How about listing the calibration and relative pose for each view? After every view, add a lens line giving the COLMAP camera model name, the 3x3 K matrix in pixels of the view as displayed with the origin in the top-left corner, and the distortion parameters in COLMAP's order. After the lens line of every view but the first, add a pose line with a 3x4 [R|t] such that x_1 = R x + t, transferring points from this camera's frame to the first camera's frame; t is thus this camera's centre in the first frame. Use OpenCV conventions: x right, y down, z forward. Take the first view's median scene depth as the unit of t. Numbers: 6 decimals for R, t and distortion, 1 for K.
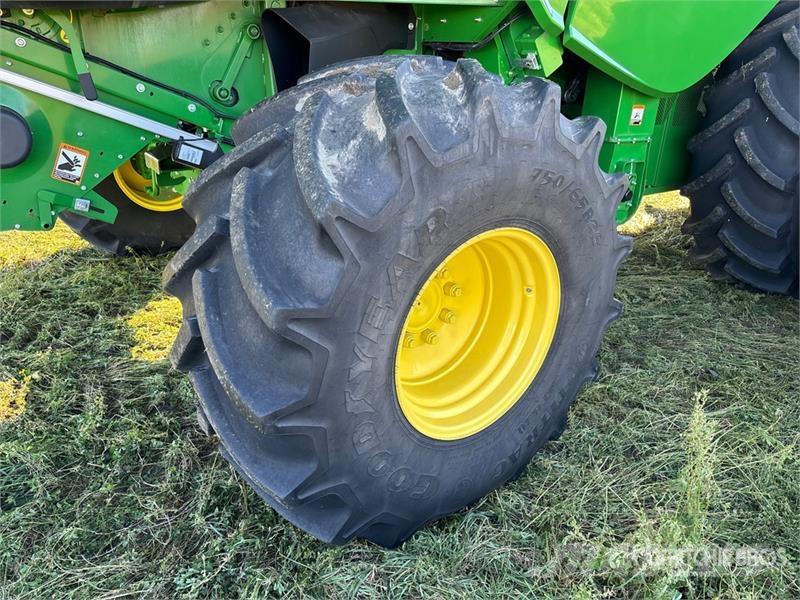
lens RADIAL K [[592.4, 0, 404.7], [0, 592.4, 296.9], [0, 0, 1]] dist [0.025321, -0.033060]
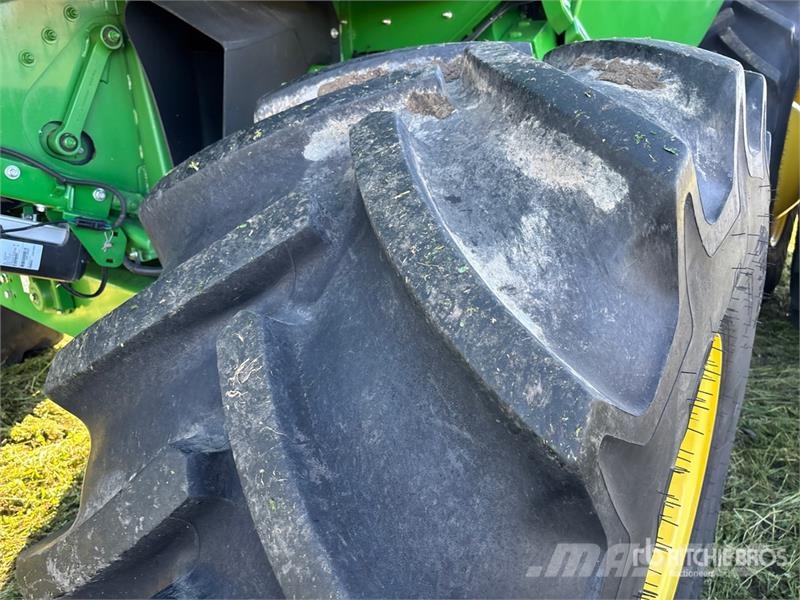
lens RADIAL K [[592.4, 0, 393.1], [0, 592.4, 297.4], [0, 0, 1]] dist [0.025321, -0.033060]
pose [[0.957582, -0.138821, 0.252519, -0.174198], [0.153619, 0.987330, -0.039761, -0.125887], [-0.243800, 0.076866, 0.966775, 0.385242]]
